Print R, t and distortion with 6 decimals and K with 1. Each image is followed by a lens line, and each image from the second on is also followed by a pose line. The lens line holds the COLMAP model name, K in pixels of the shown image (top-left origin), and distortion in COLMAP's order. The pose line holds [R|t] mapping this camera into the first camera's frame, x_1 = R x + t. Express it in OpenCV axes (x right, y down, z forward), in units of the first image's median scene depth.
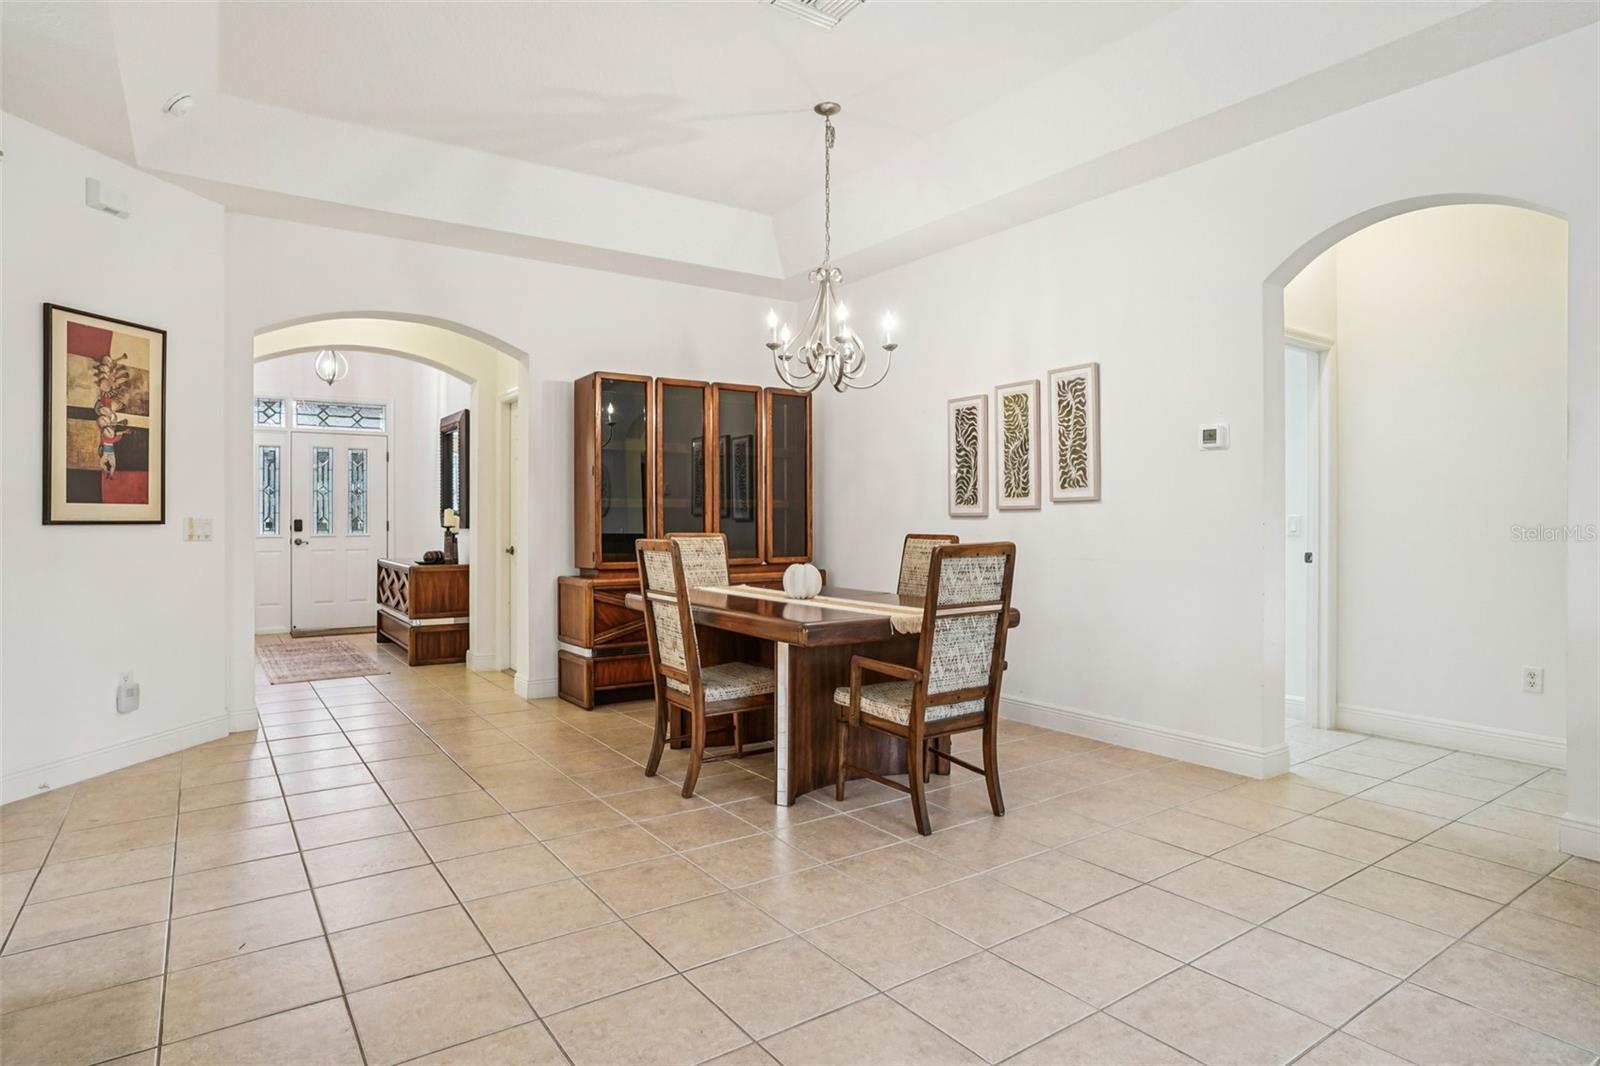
lens RADIAL K [[885.0, 0, 799.2], [0, 885.0, 521.7], [0, 0, 1]] dist [-0.047151, 0.031494]
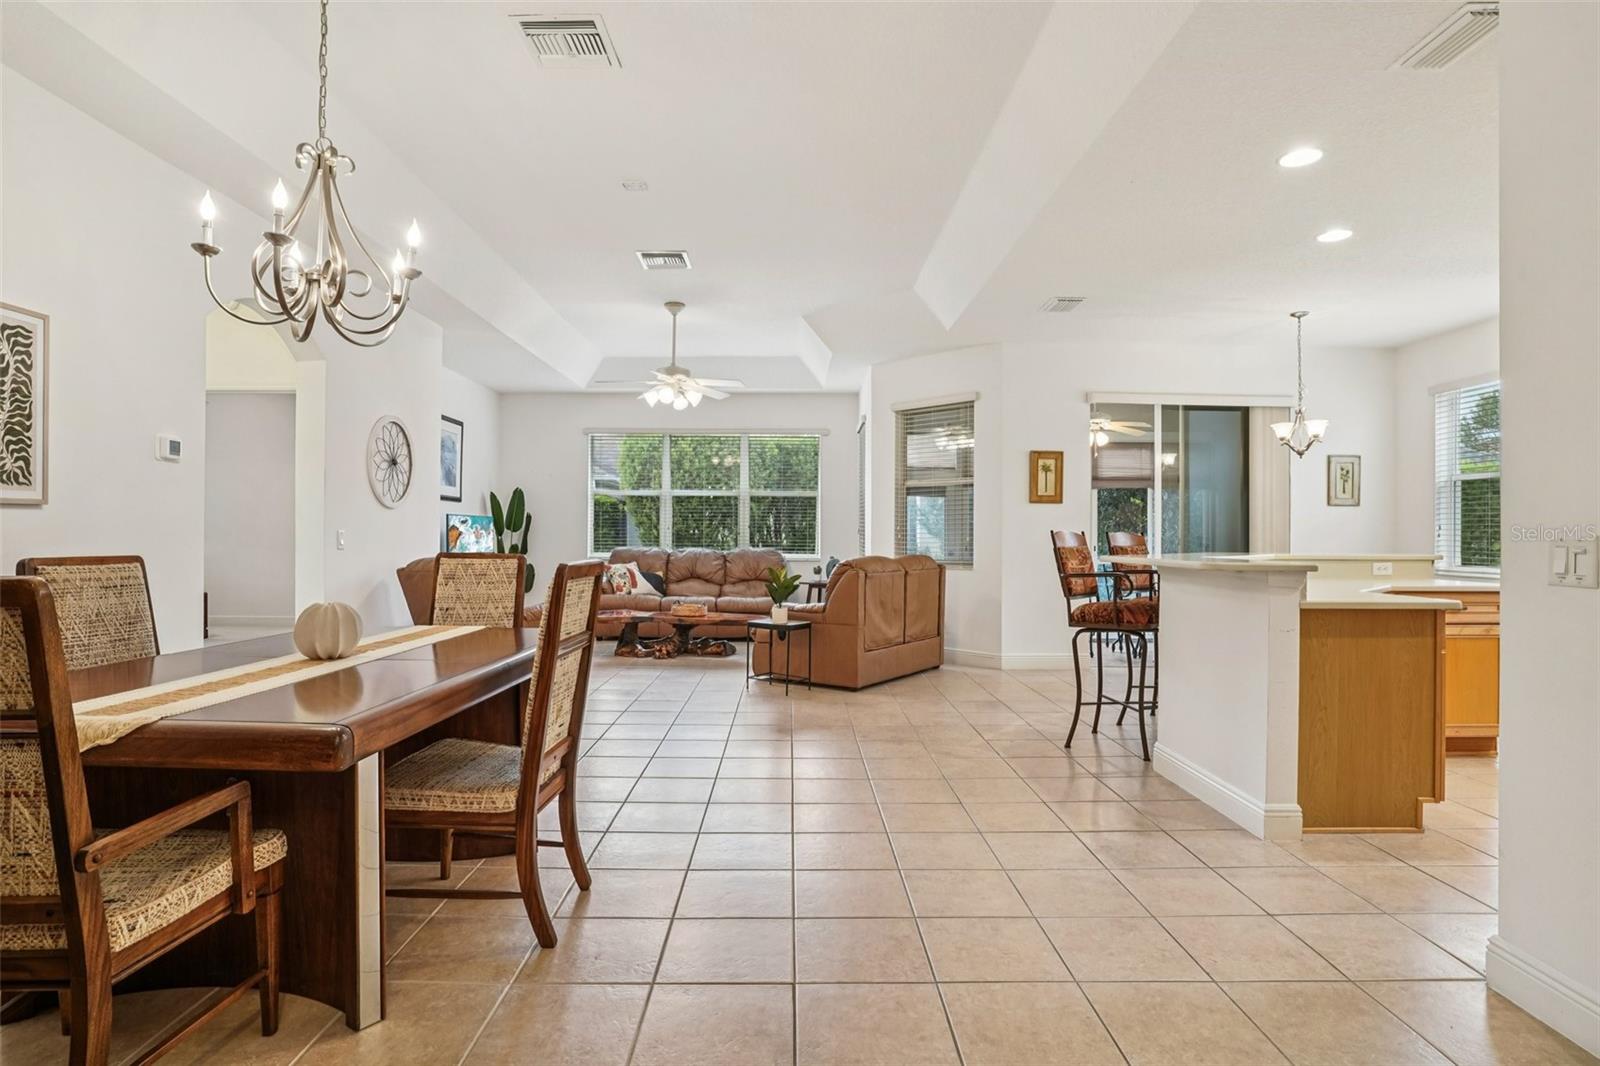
lens RADIAL K [[824.2, 0, 800.0], [0, 824.2, 533.0], [0, 0, 1]] dist [-0.078022, 0.044954]
pose [[-0.831812, -0.002124, 0.555053, -0.606422], [-0.002876, 0.999996, -0.000483, -0.002856], [-0.555050, -0.001998, -0.831815, 1.326346]]
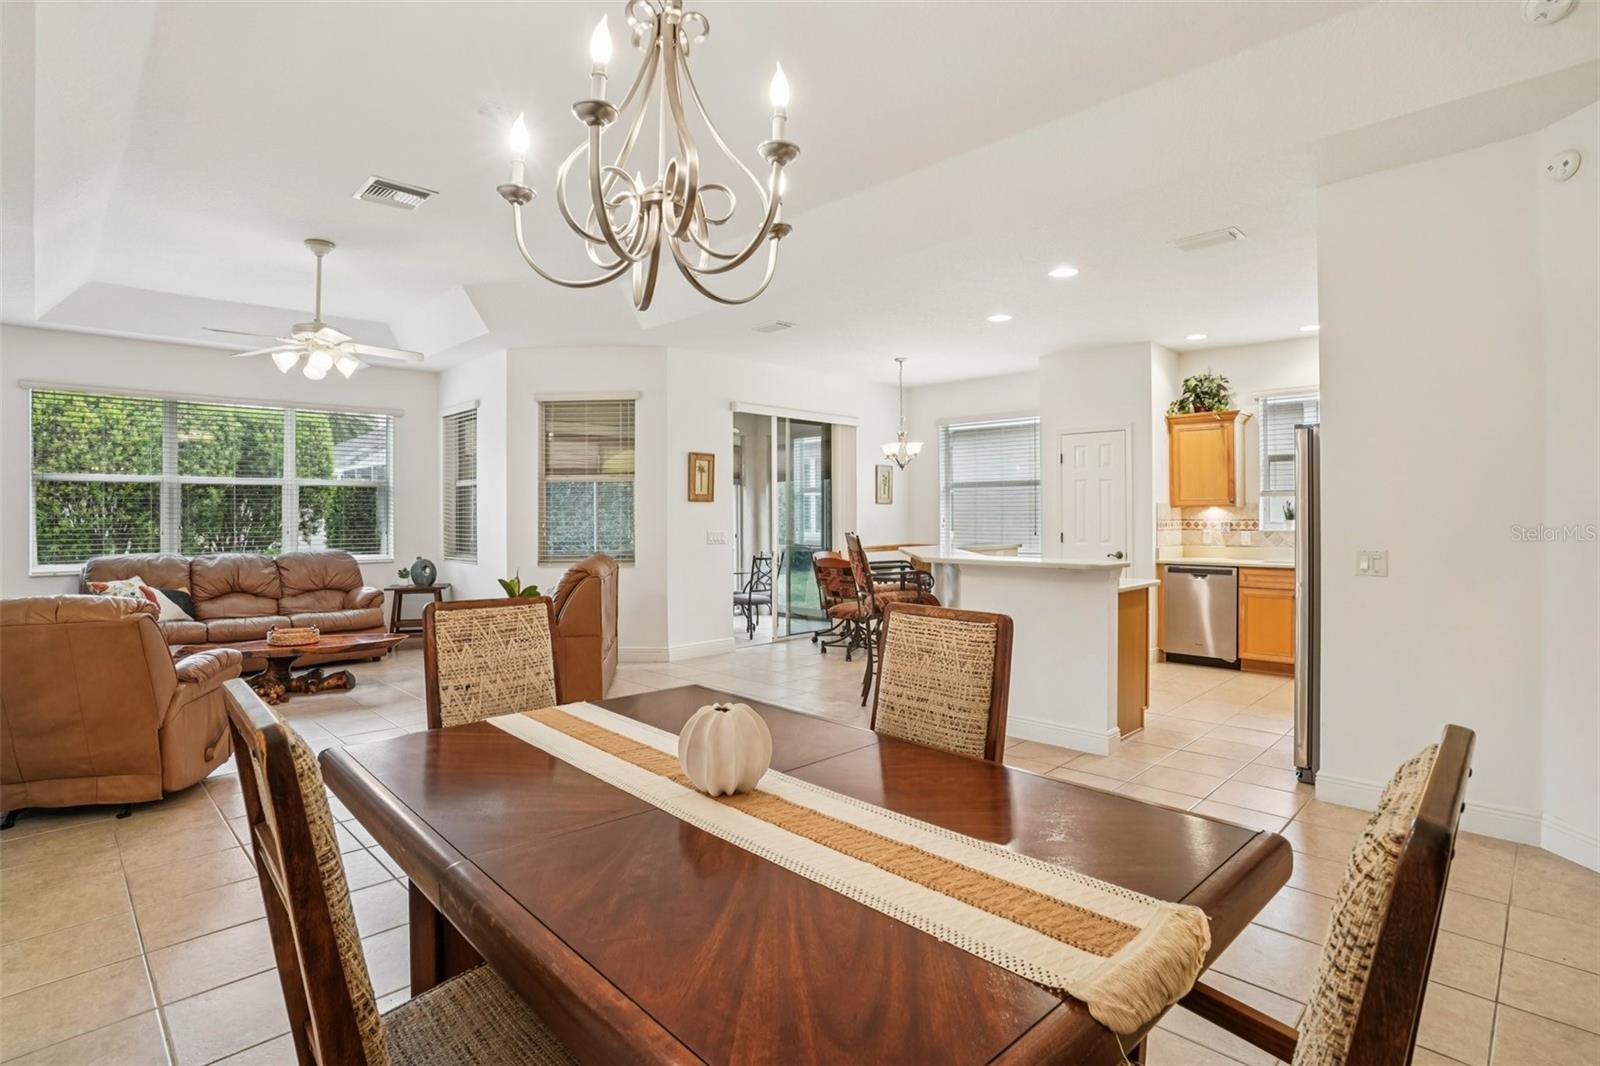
lens RADIAL K [[794.2, 0, 797.1], [0, 794.2, 510.6], [0, 0, 1]] dist [-0.075369, 0.032580]
pose [[-0.982409, 0.003263, -0.186712, 0.042978], [0.003619, 0.999992, -0.001565, -0.044668], [0.186705, -0.002213, -0.982413, 1.407218]]
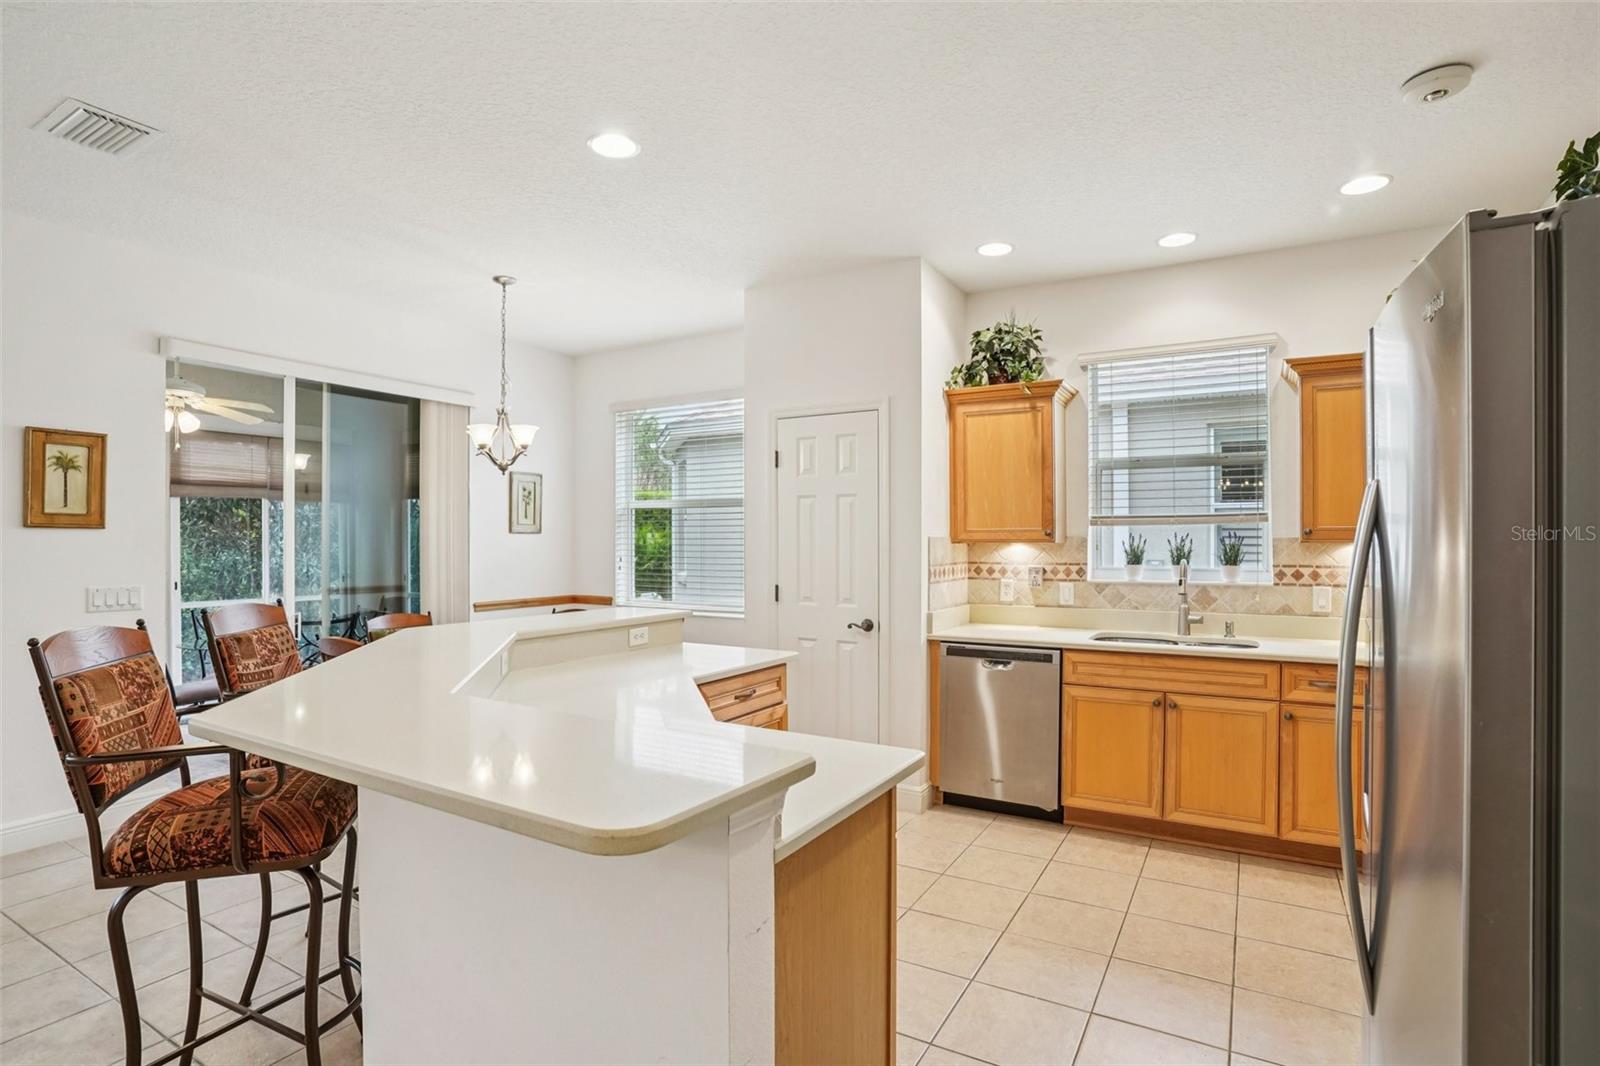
lens RADIAL K [[793.5, 0, 796.0], [0, 793.5, 540.4], [0, 0, 1]] dist [-0.082641, 0.037868]
pose [[-0.904849, 0.000878, -0.425731, -0.459377], [-0.000715, 0.999993, 0.003582, -0.058287], [0.425731, 0.003546, -0.904843, 0.722709]]
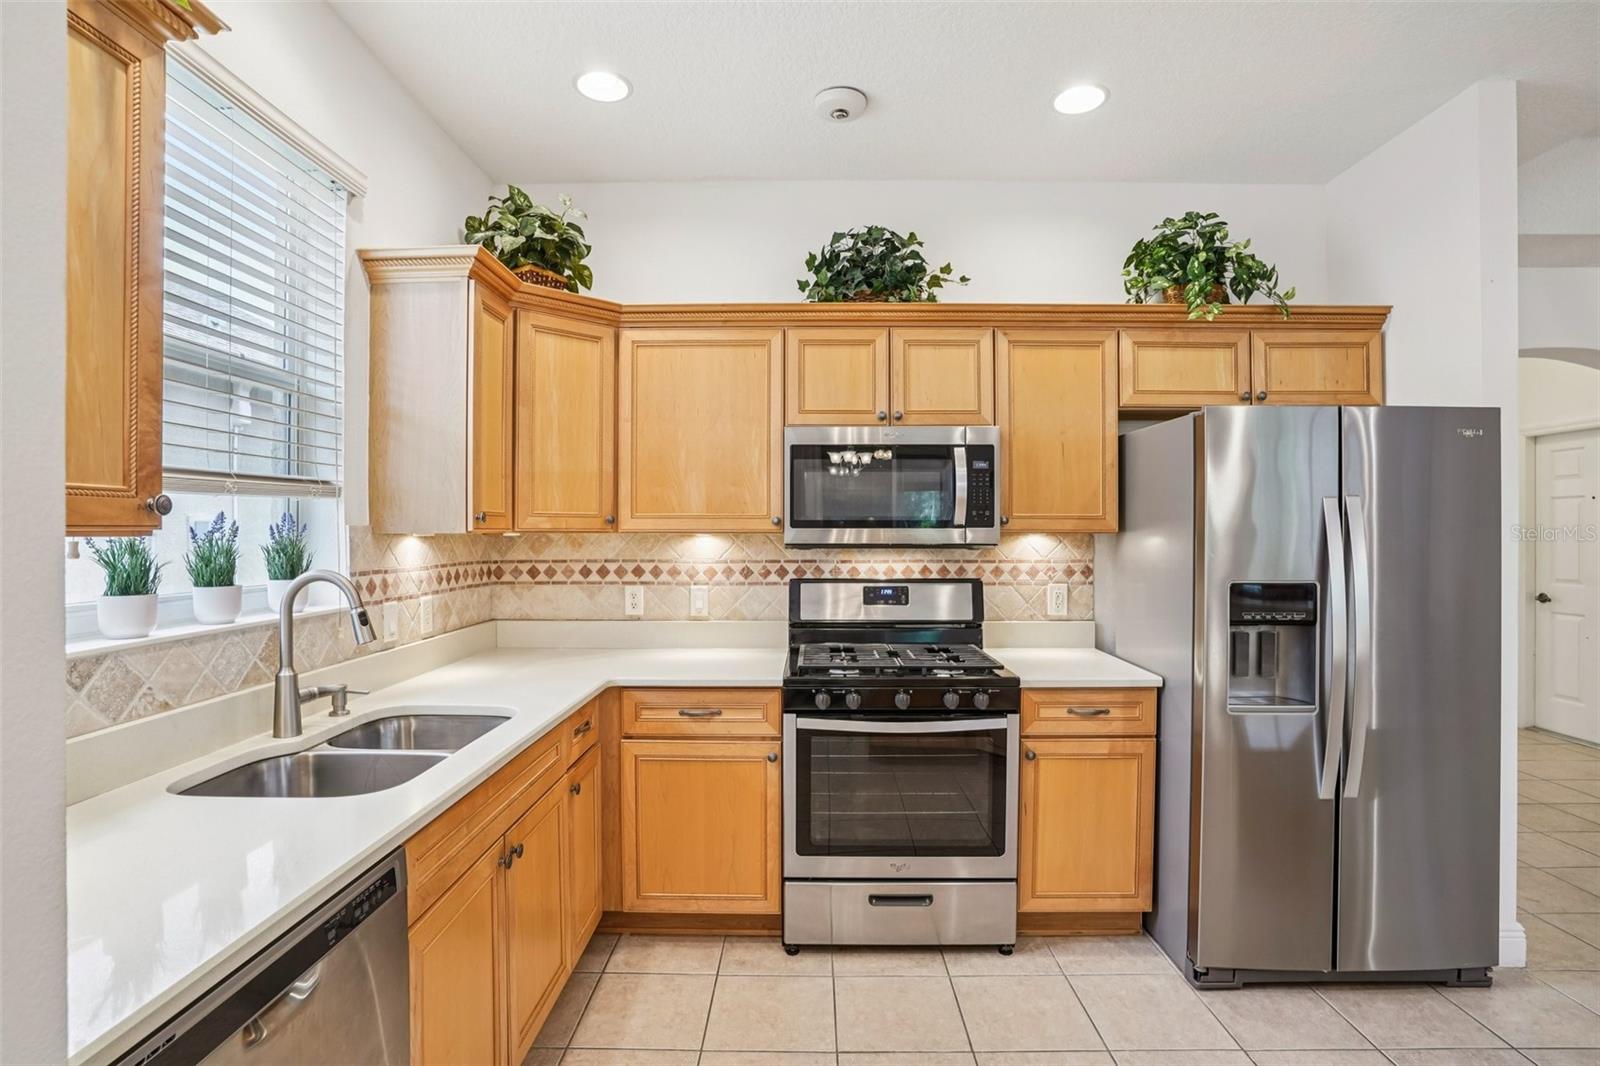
lens RADIAL K [[789.1, 0, 796.9], [0, 789.1, 532.6], [0, 0, 1]] dist [-0.088133, 0.044567]
pose [[0.816321, 0.001579, -0.577596, -0.814067], [-0.002010, 0.999998, -0.000106, -0.054249], [0.577594, 0.001247, 0.816323, -0.128181]]
